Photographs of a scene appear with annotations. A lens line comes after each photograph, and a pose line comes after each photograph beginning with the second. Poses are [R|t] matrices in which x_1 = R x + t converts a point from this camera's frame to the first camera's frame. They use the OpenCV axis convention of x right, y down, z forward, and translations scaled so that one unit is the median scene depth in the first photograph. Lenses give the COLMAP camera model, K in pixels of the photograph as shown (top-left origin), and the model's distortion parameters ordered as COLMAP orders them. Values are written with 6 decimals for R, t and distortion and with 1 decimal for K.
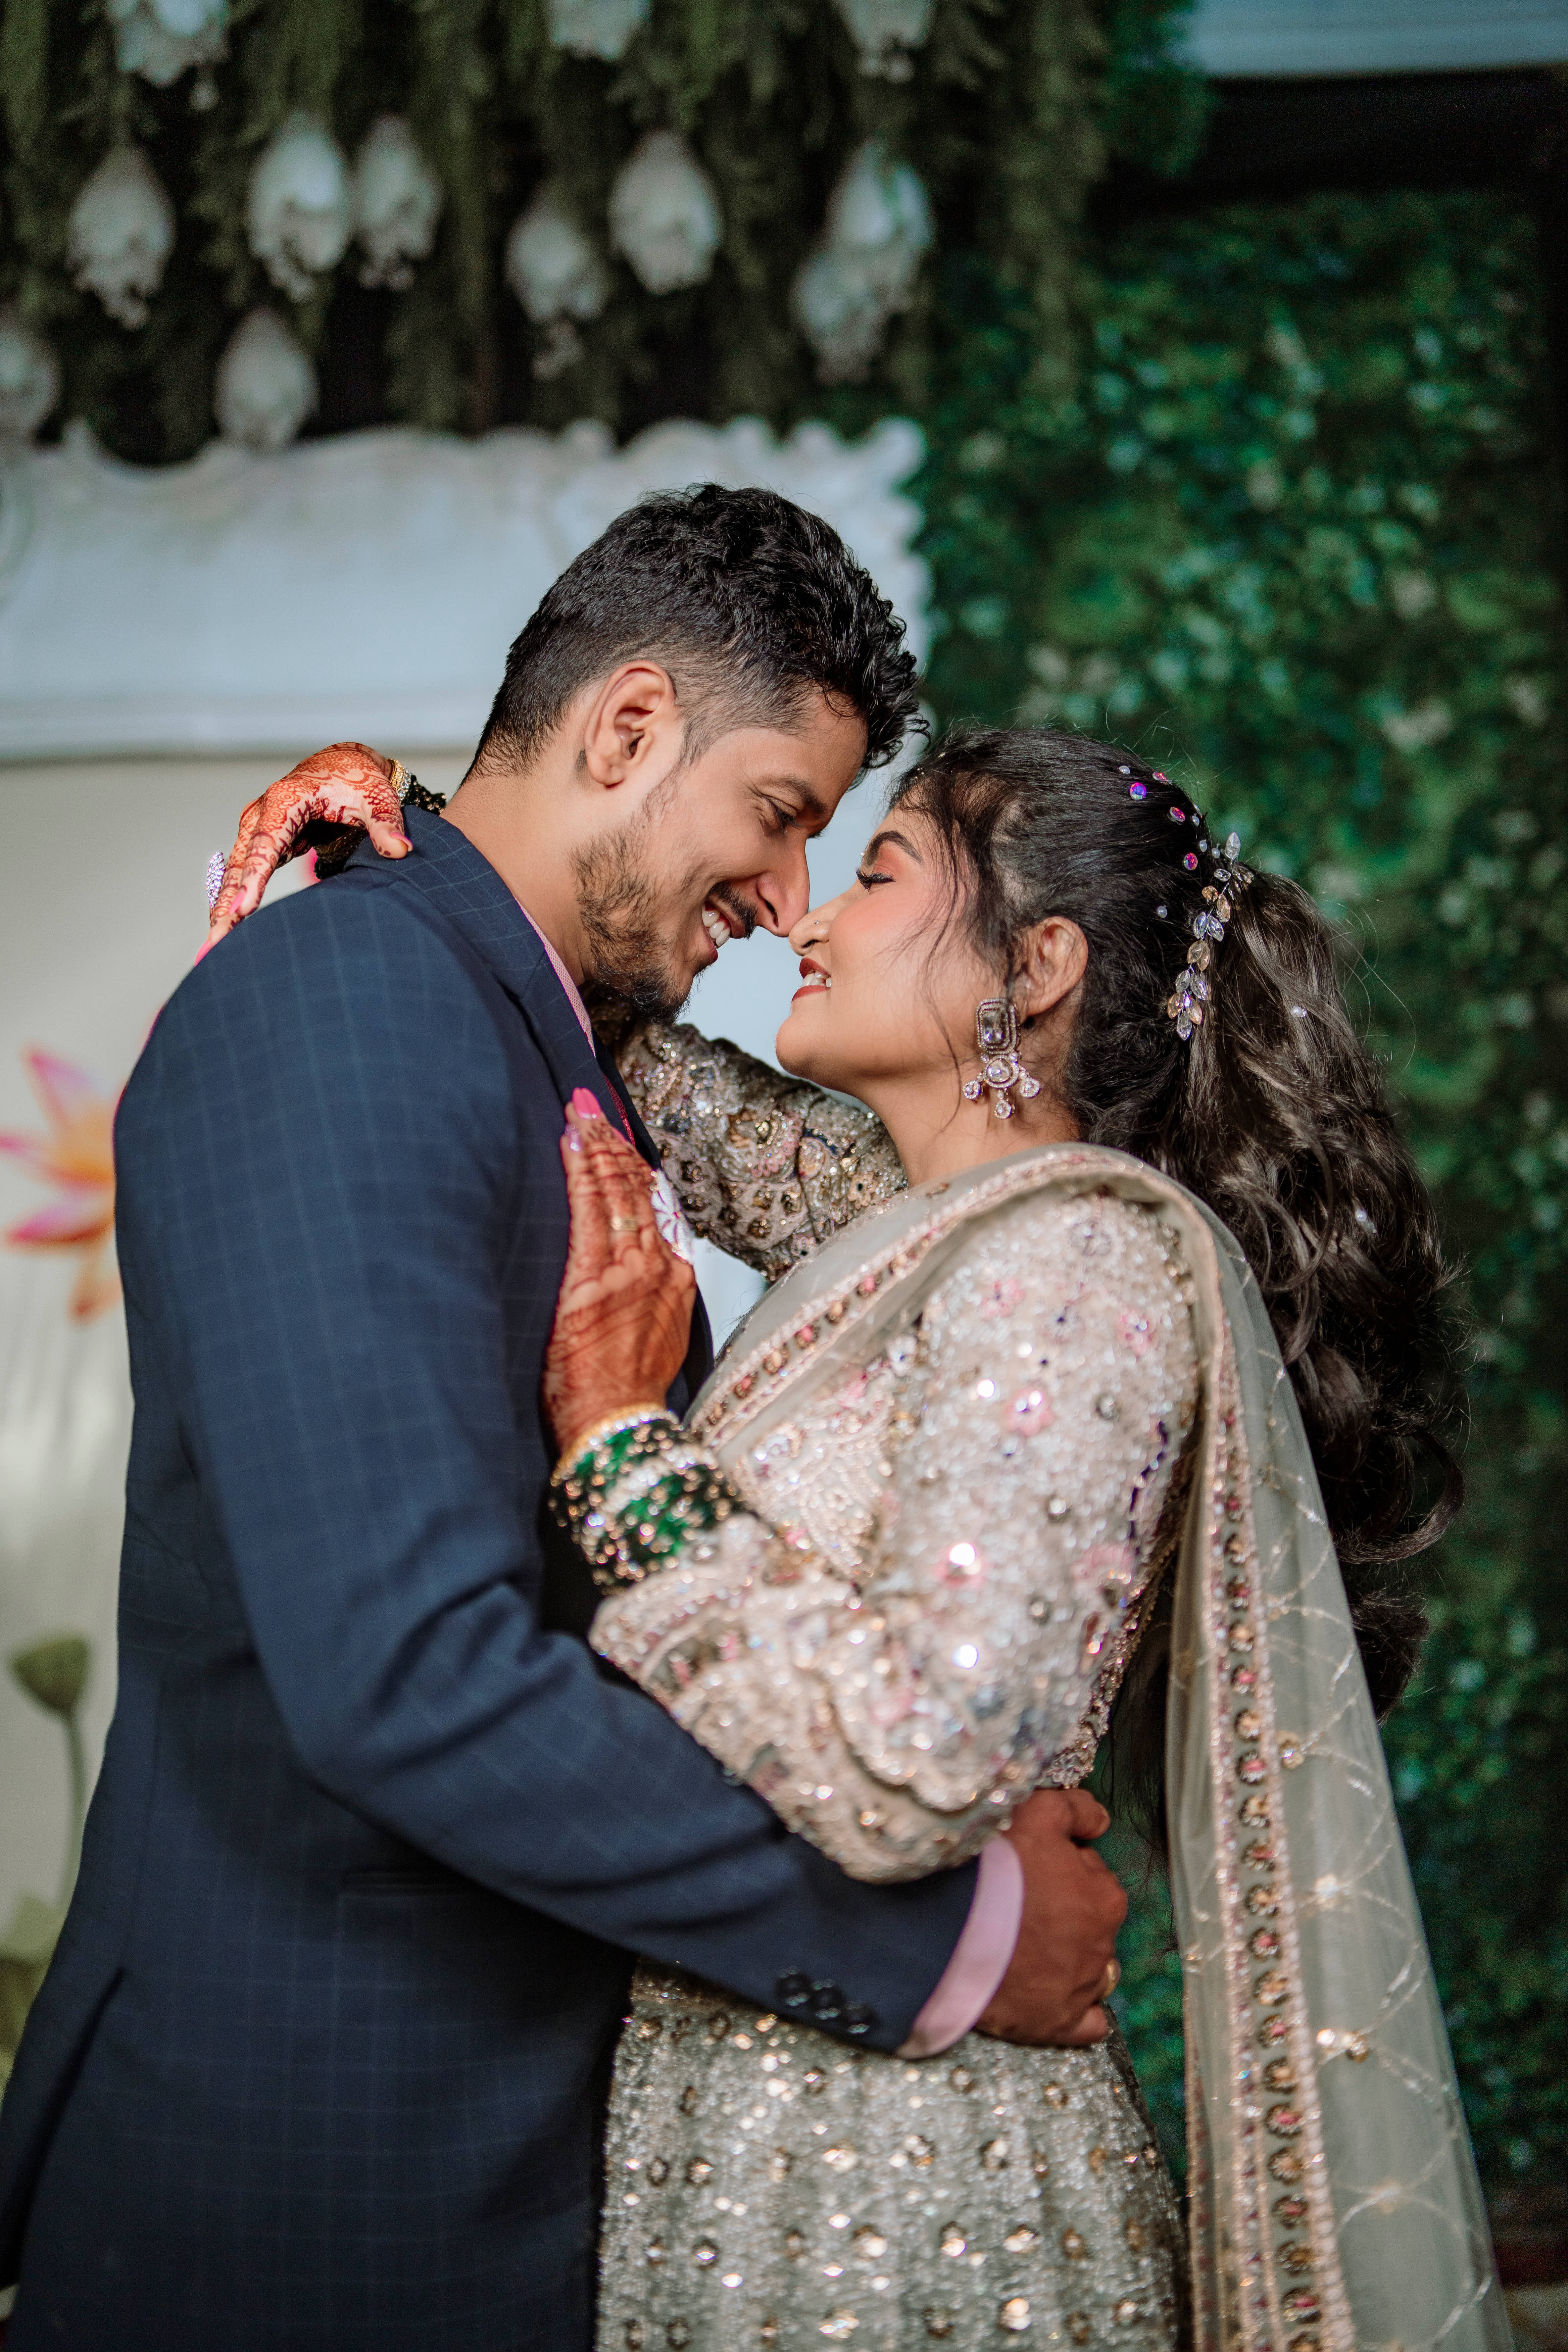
lens RADIAL K [[2378.4, 0, 784.0], [0, 2378.4, 1176.0], [0, 0, 1]] dist [-0.141560, 0.167207]
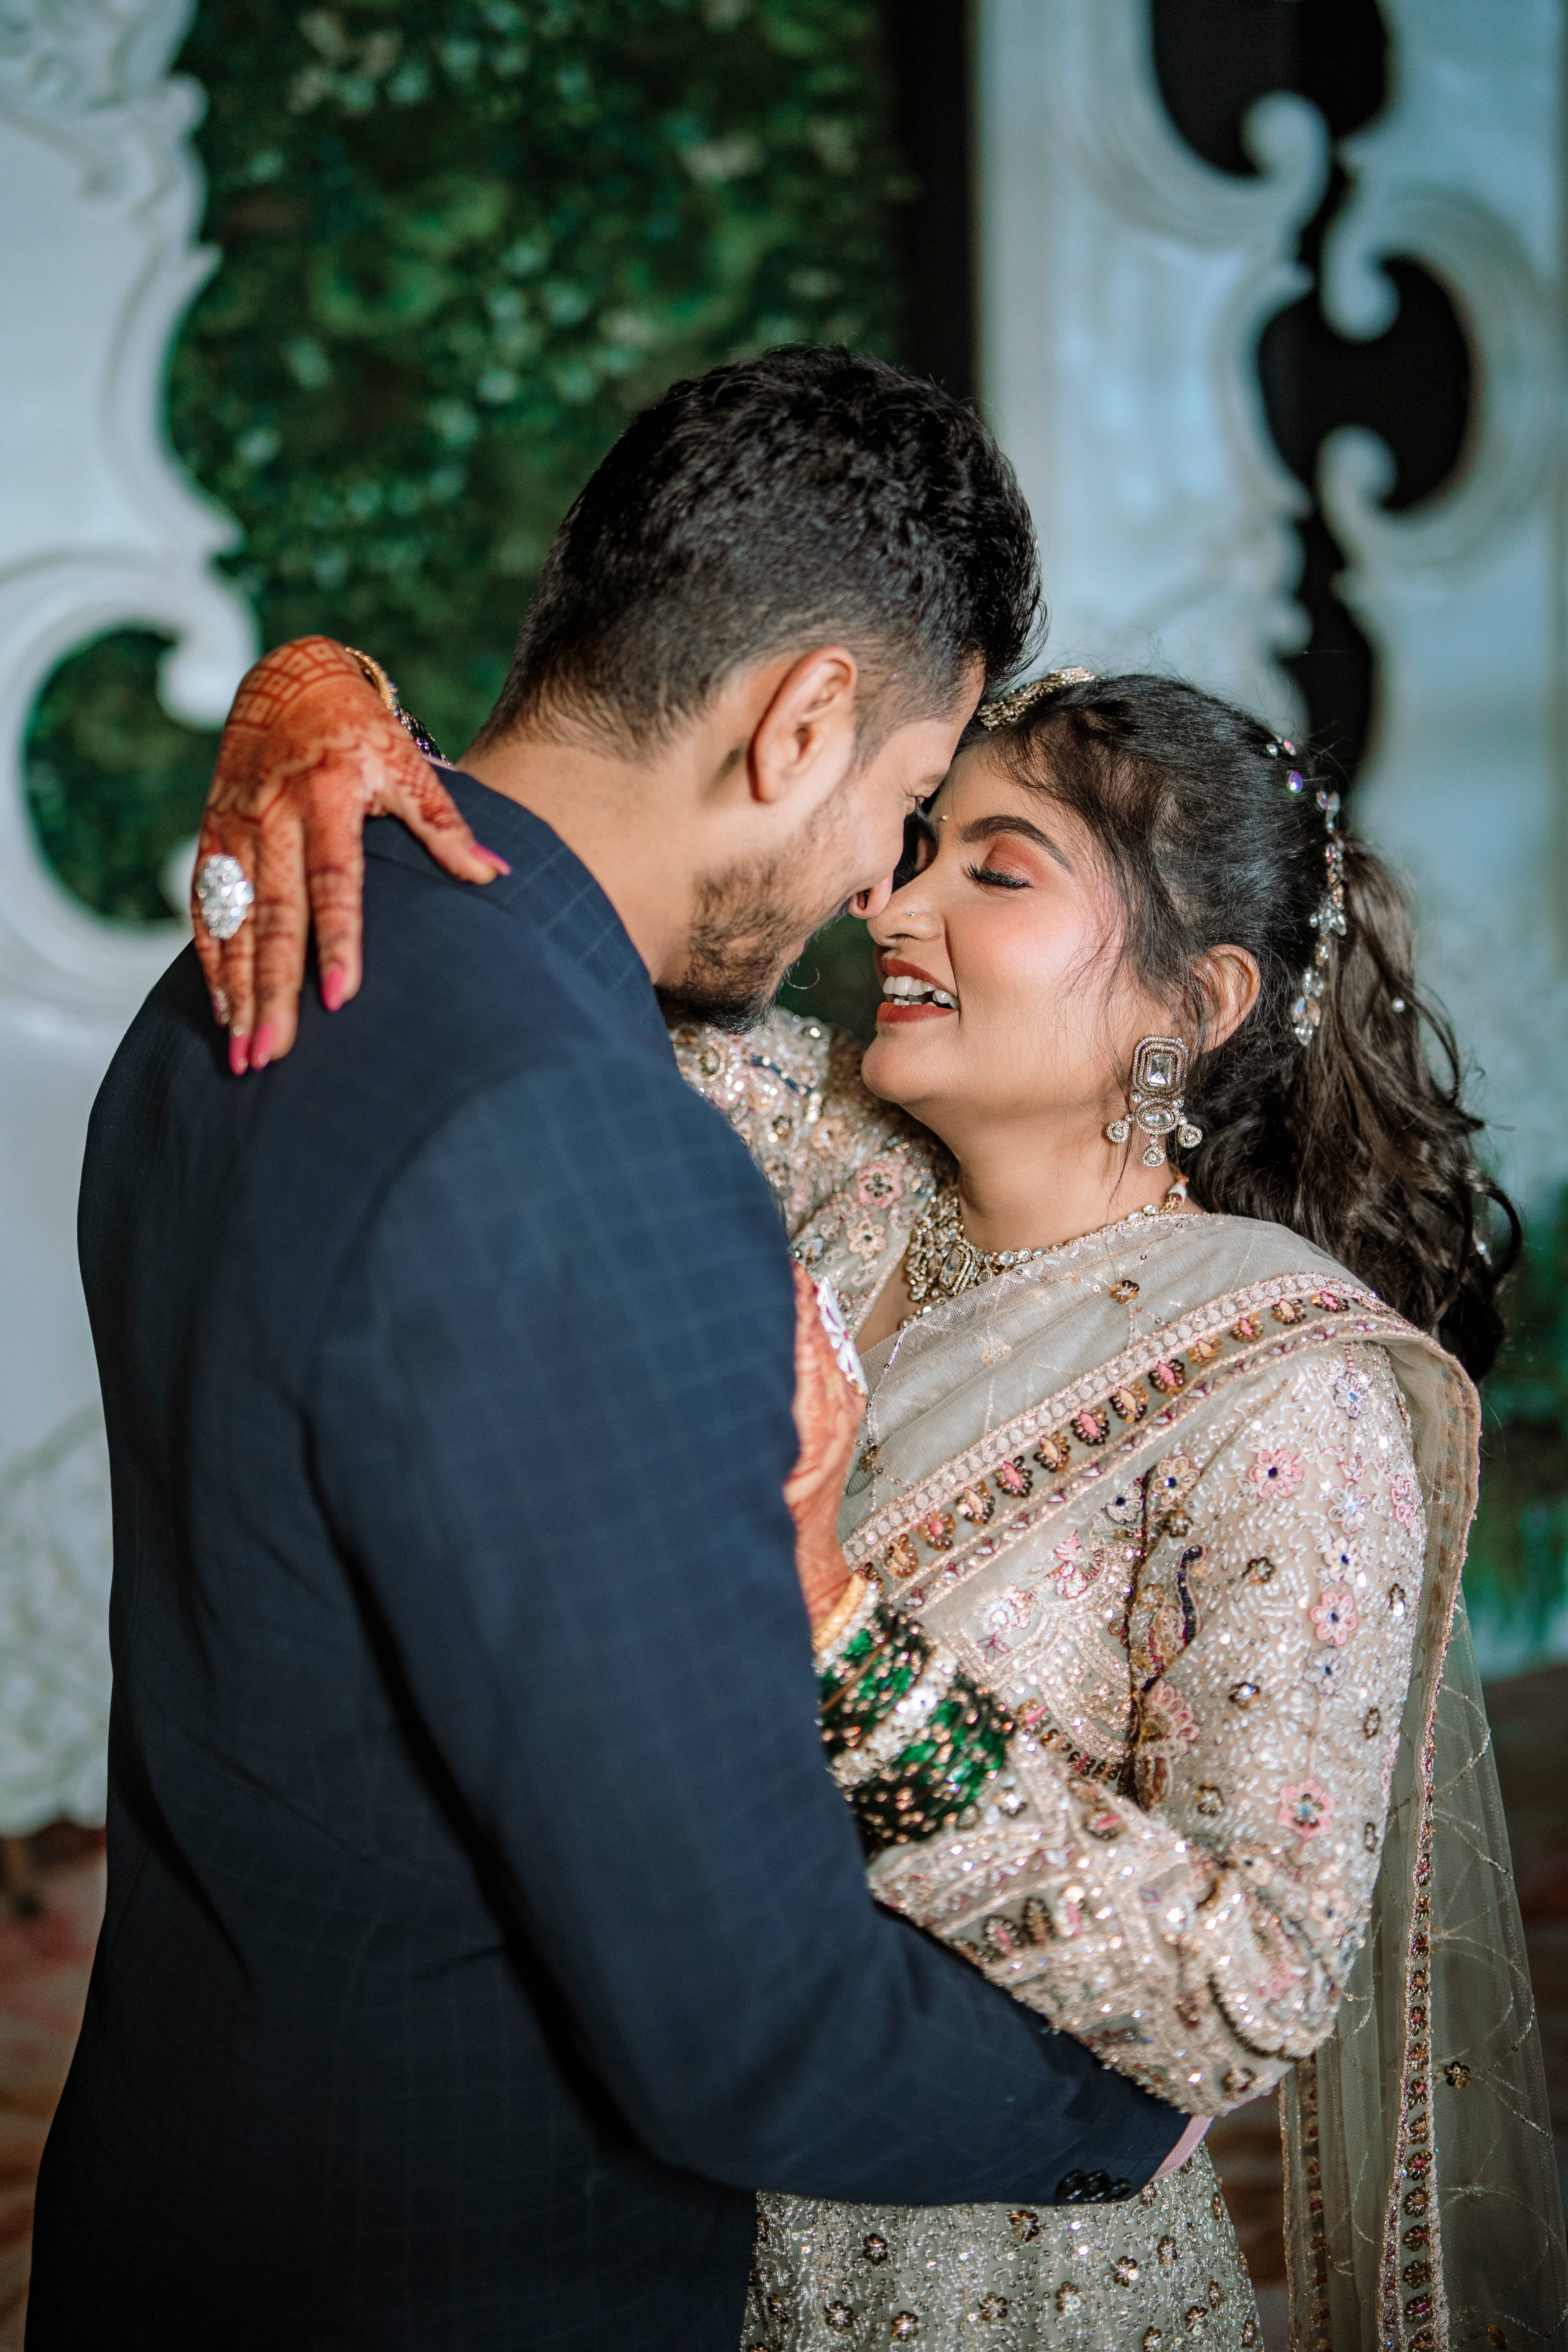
lens RADIAL K [[2378.4, 0, 784.0], [0, 2378.4, 1176.0], [0, 0, 1]] dist [-0.141560, 0.167207]
pose [[0.906328, -0.058253, 0.418541, -0.116072], [-0.072534, 0.954307, 0.289890, -0.077750], [-0.416304, -0.293094, 0.860690, 0.083585]]
